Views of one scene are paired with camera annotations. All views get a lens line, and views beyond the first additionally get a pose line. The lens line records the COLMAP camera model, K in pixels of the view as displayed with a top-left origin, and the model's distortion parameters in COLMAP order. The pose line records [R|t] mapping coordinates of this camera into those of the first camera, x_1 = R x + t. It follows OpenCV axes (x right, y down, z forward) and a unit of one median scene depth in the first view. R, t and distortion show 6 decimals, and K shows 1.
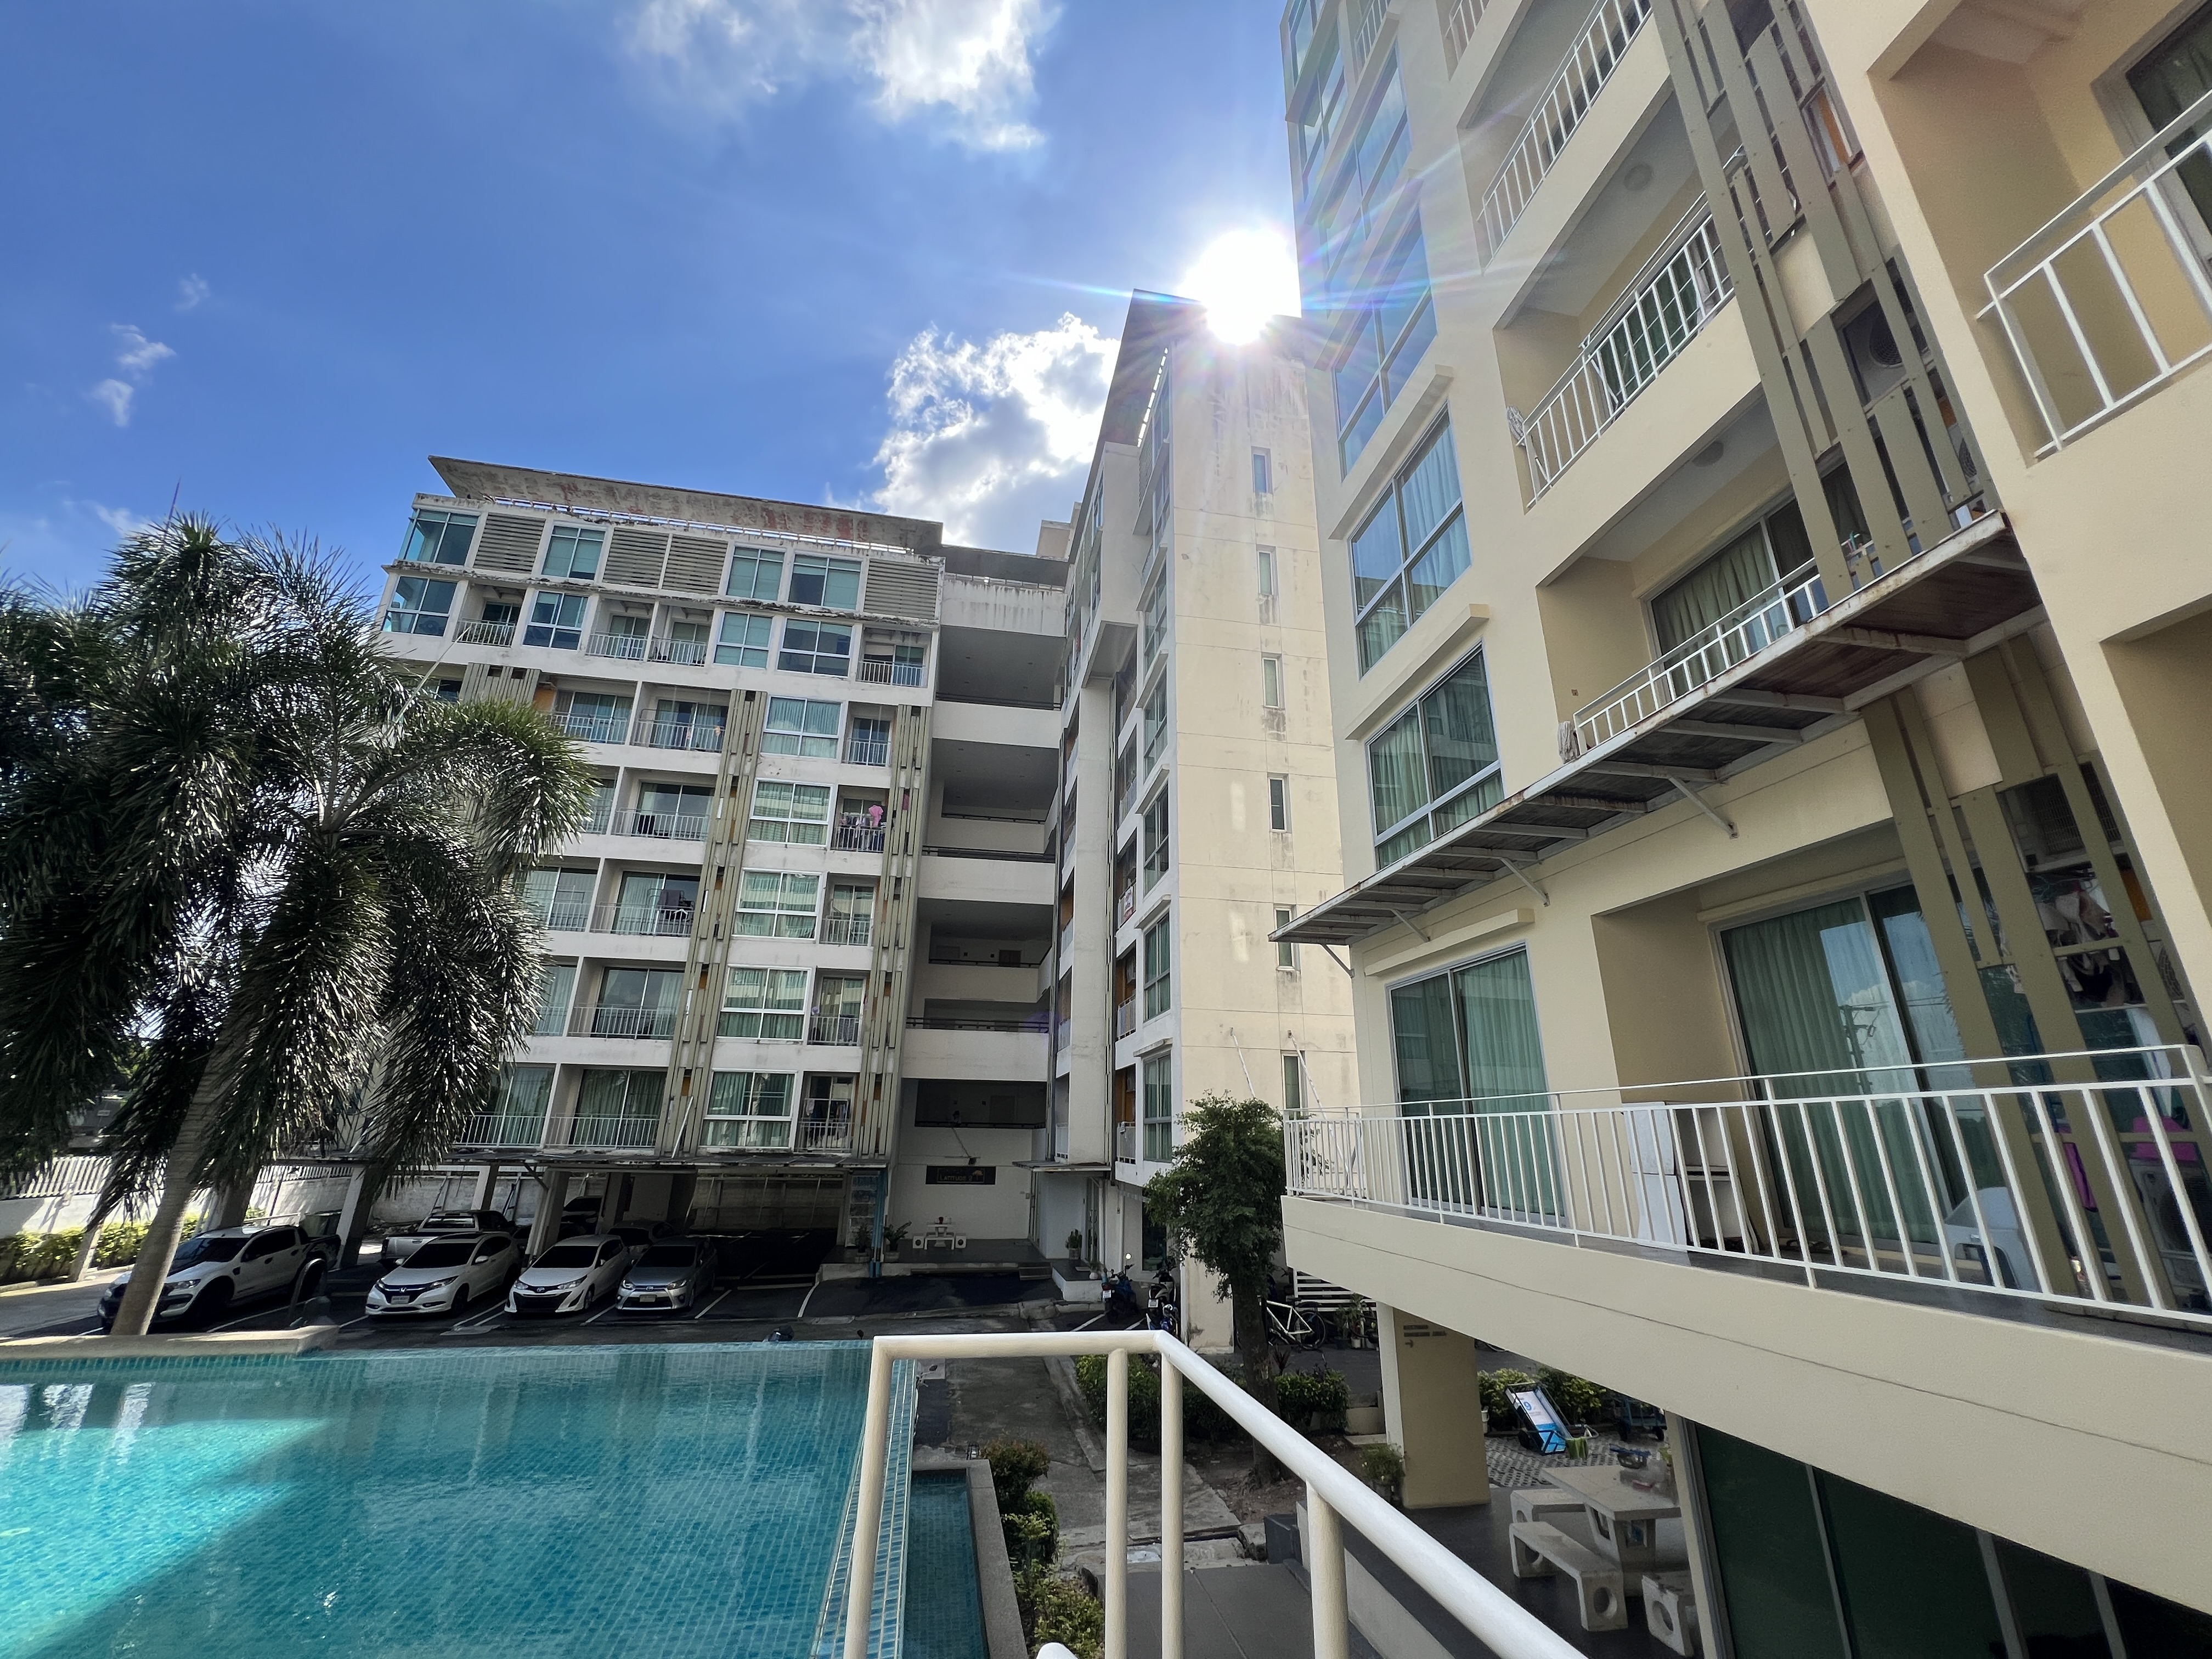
lens RADIAL K [[887.9, 0, 1104.2], [0, 887.9, 829.9], [0, 0, 1]] dist [-0.001046, 0.000474]
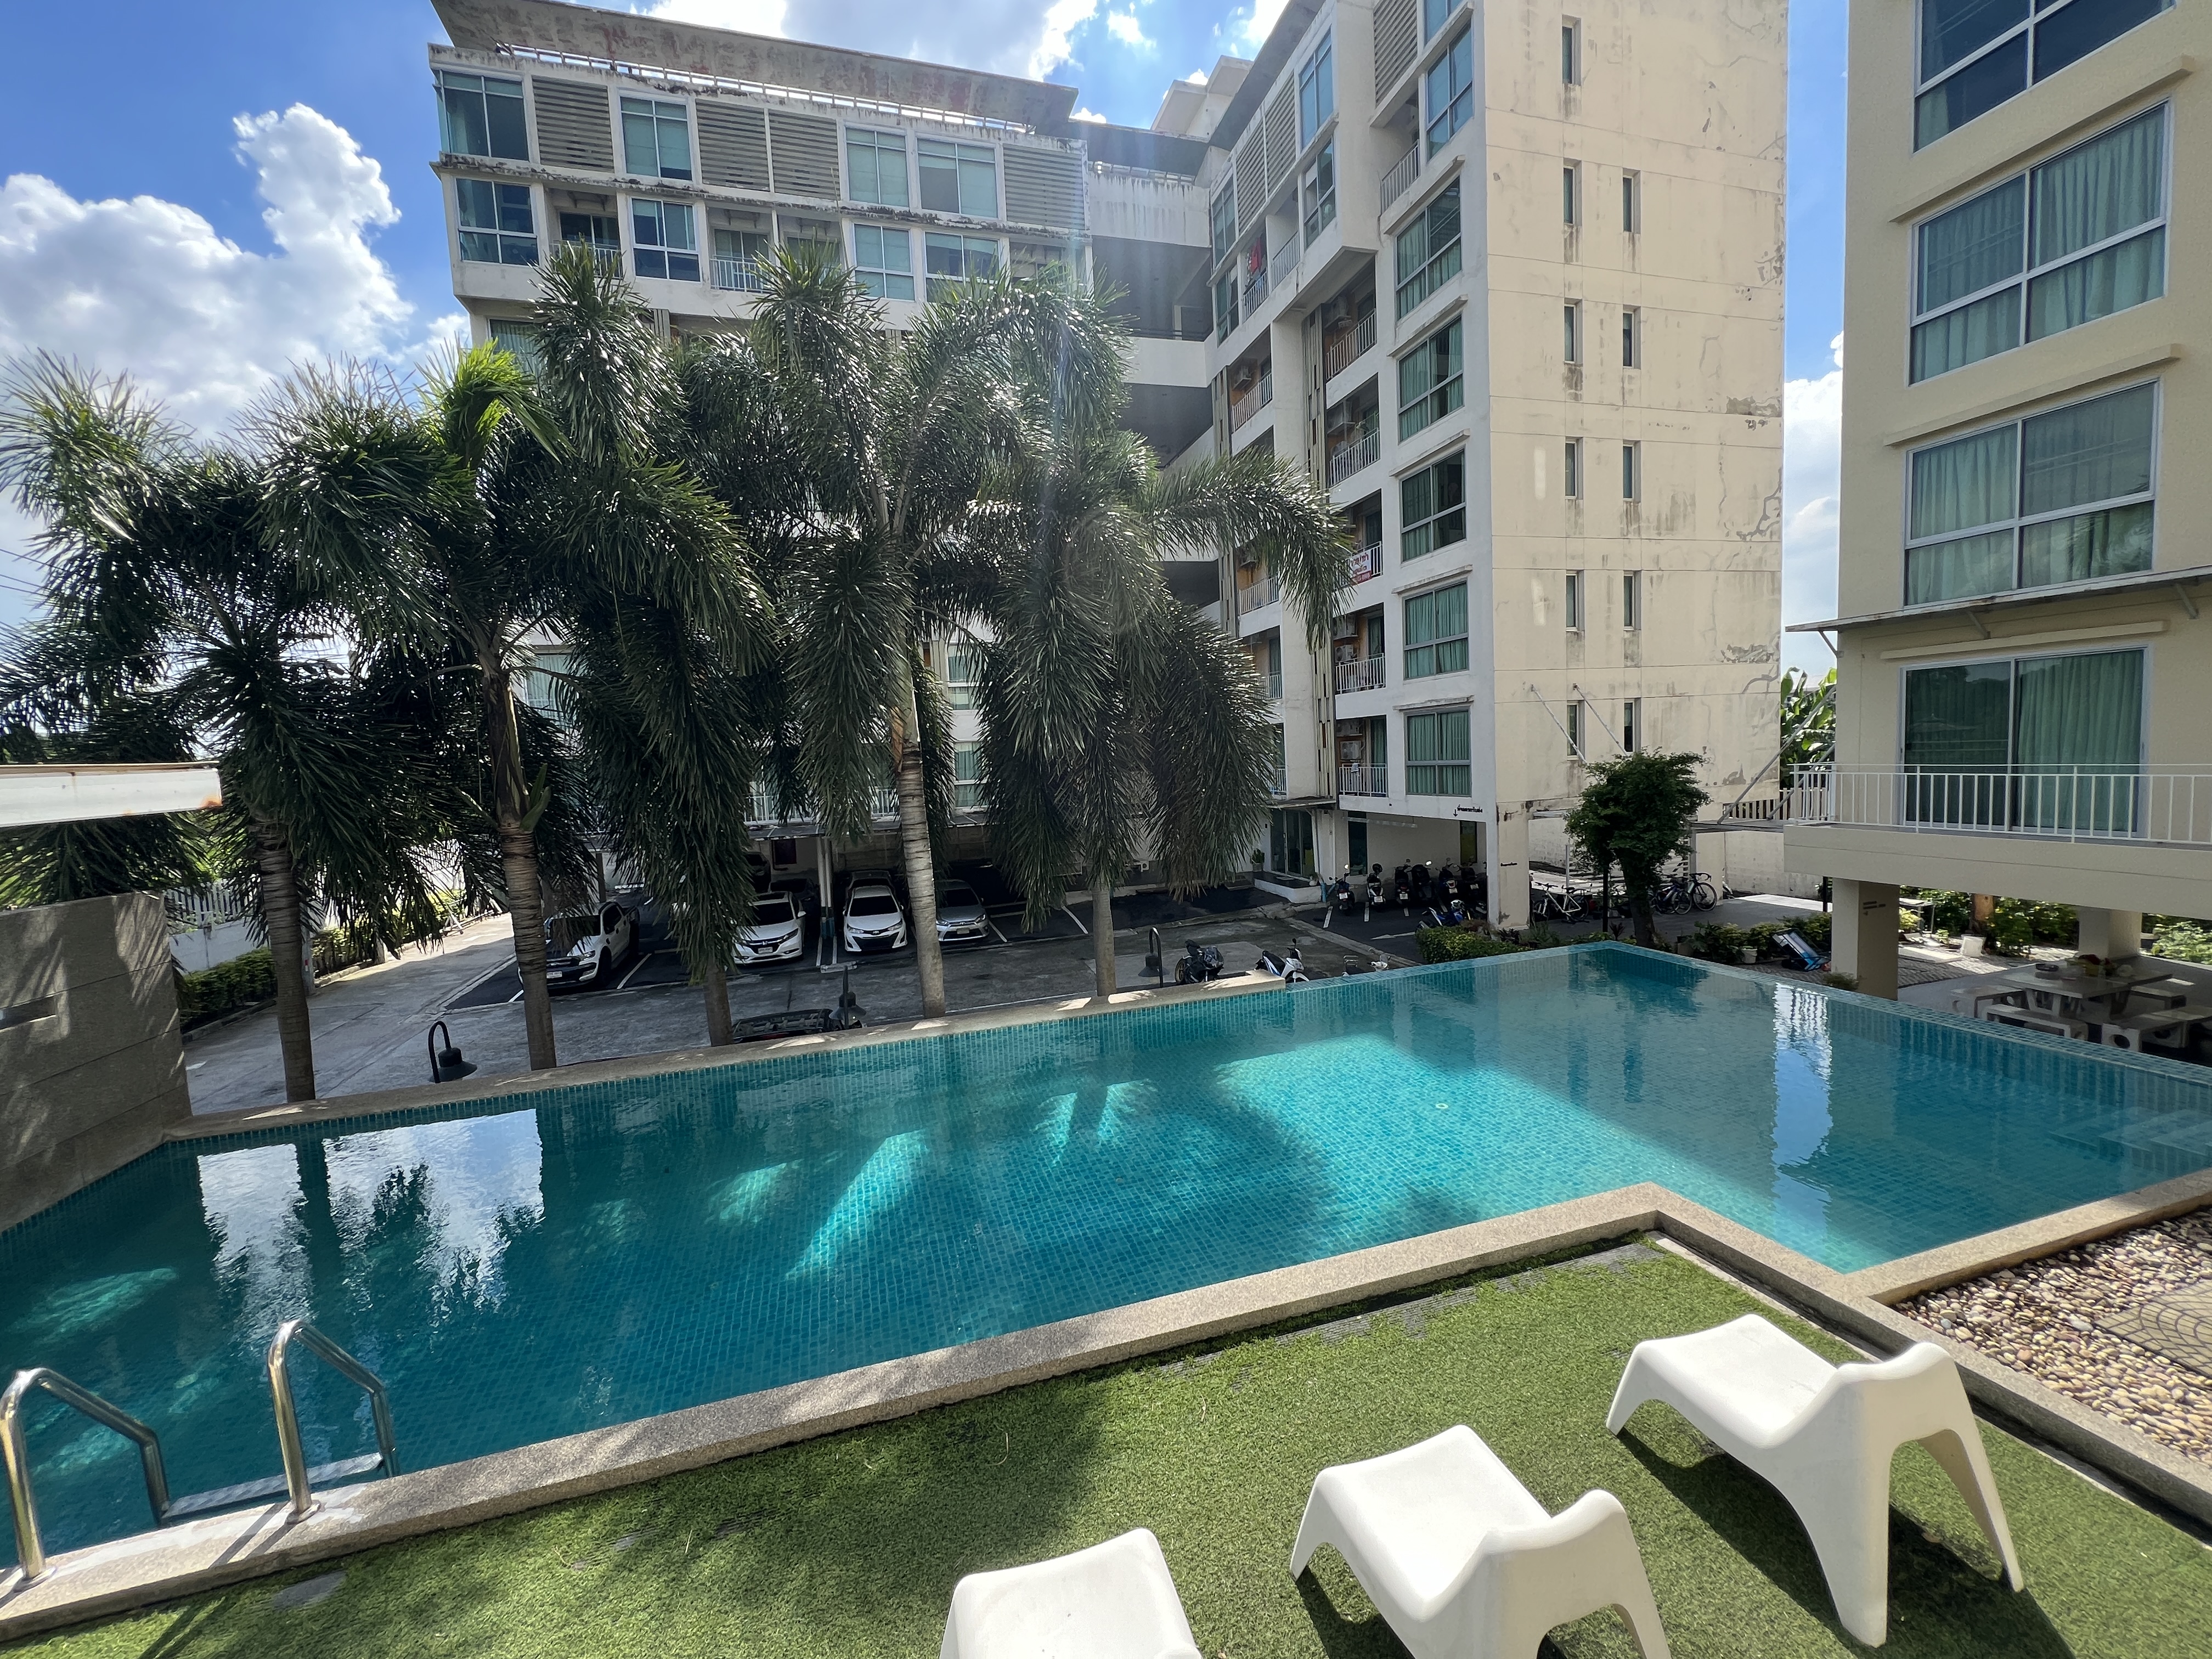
lens RADIAL K [[887.9, 0, 1109.2], [0, 887.9, 828.8], [0, 0, 1]] dist [-0.001046, 0.000474]
pose [[0.992078, -0.075942, 0.100073, -0.323696], [0.029198, 0.914169, 0.404281, -0.053923], [-0.122186, -0.398157, 0.909144, -0.036985]]
